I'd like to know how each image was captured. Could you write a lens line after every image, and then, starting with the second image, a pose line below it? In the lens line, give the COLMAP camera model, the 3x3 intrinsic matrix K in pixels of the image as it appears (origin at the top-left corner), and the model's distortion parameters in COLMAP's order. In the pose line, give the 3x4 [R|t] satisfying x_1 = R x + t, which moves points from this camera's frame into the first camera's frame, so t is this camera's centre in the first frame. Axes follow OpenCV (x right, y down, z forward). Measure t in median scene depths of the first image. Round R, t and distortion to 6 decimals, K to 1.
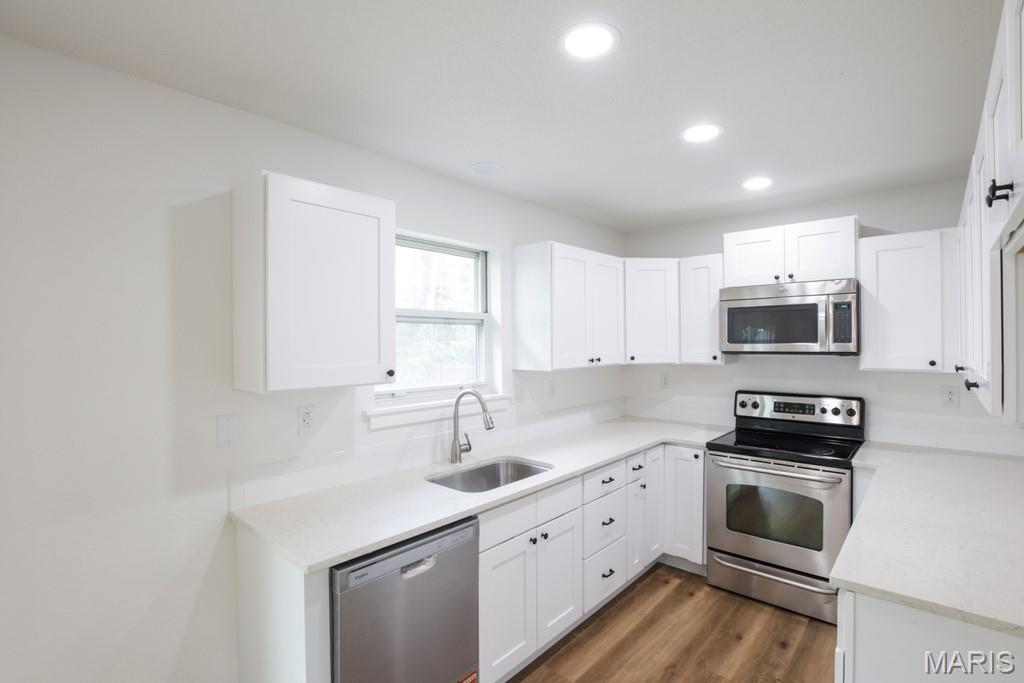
lens RADIAL K [[482.1, 0, 512.0], [0, 482.1, 341.5], [0, 0, 1]] dist [-0.024123, 0.000100]
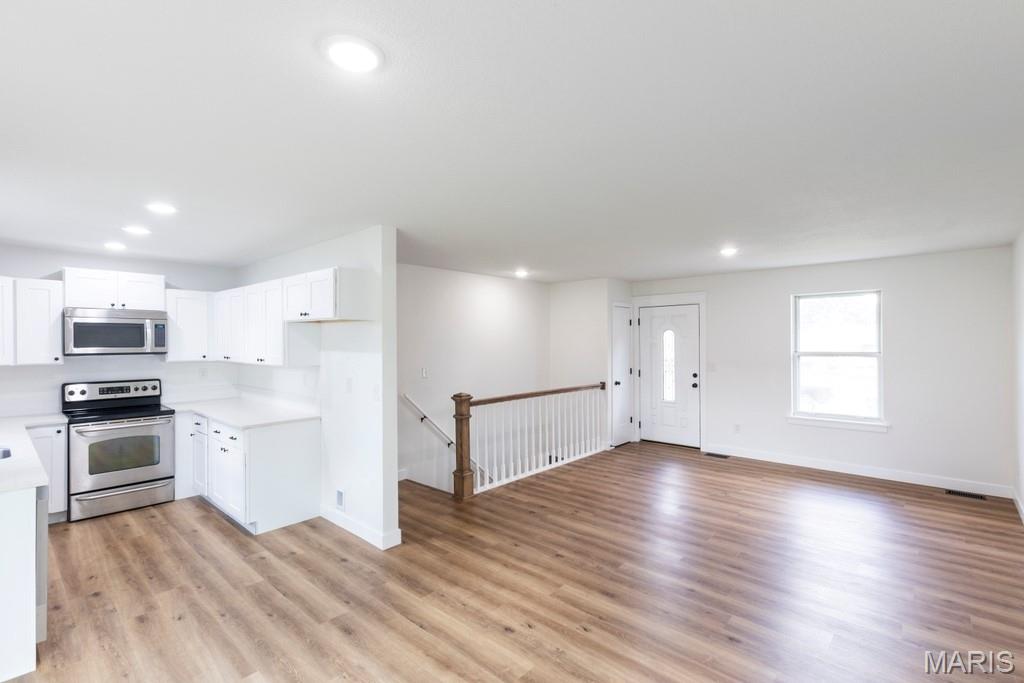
lens RADIAL K [[466.8, 0, 512.0], [0, 466.8, 341.5], [0, 0, 1]] dist [0.002418, 0.000418]
pose [[0.000100, 0.009696, 0.999953, -0.957277], [0.007289, 0.999926, -0.009696, 0.007874], [-0.999973, 0.007289, 0.000030, -0.284829]]
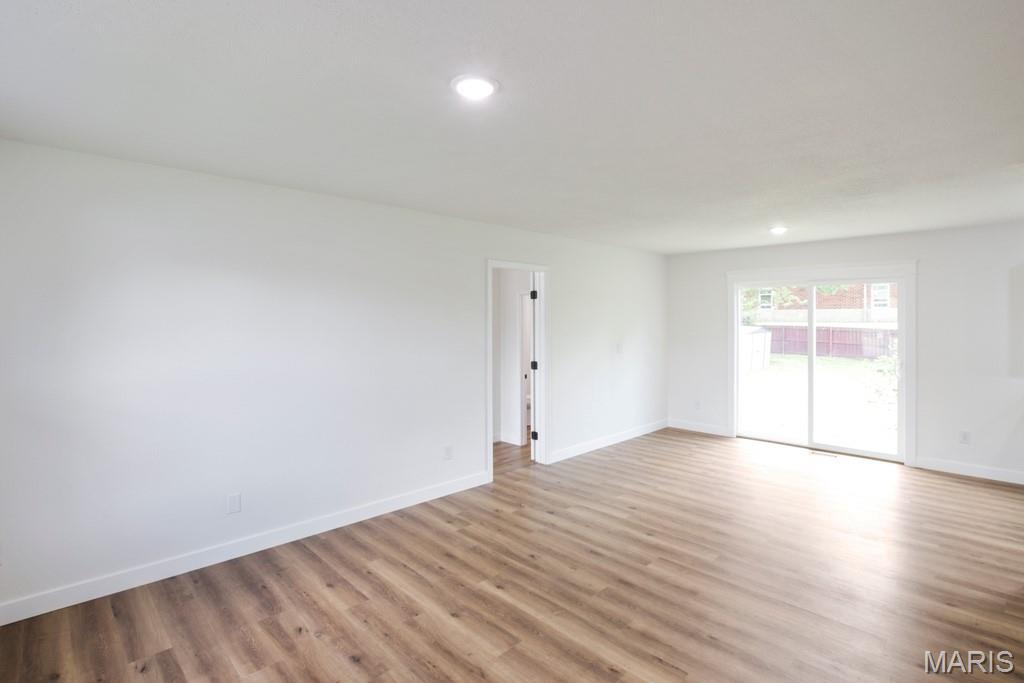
lens RADIAL K [[482.1, 0, 512.0], [0, 482.1, 341.5], [0, 0, 1]] dist [-0.024123, 0.000100]
pose [[-0.060909, 0.054142, -0.996674, 1.153580], [-0.000327, 0.998527, 0.054262, -0.002732], [0.998143, 0.003631, -0.060802, -0.910660]]
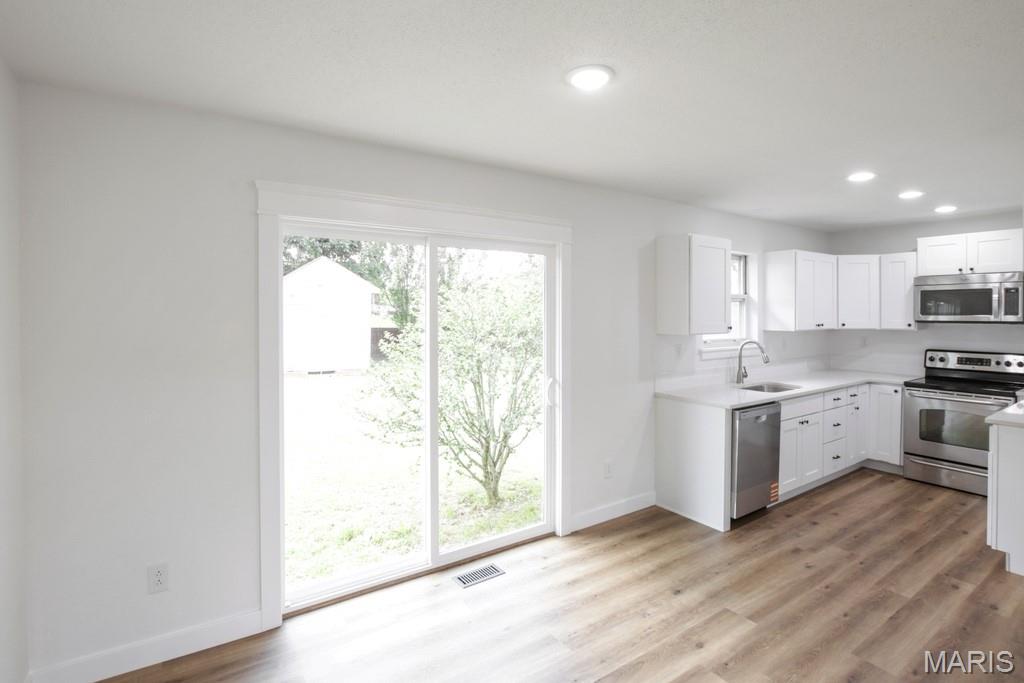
lens RADIAL K [[500.2, 0, 510.8], [0, 500.2, 312.3], [0, 0, 1]] dist [-0.018358, 0.000310]
pose [[0.971625, 0.008567, -0.236371, -0.418901], [-0.008229, 0.999963, 0.002415, 0.002299], [0.236383, -0.000402, 0.971660, -0.777175]]
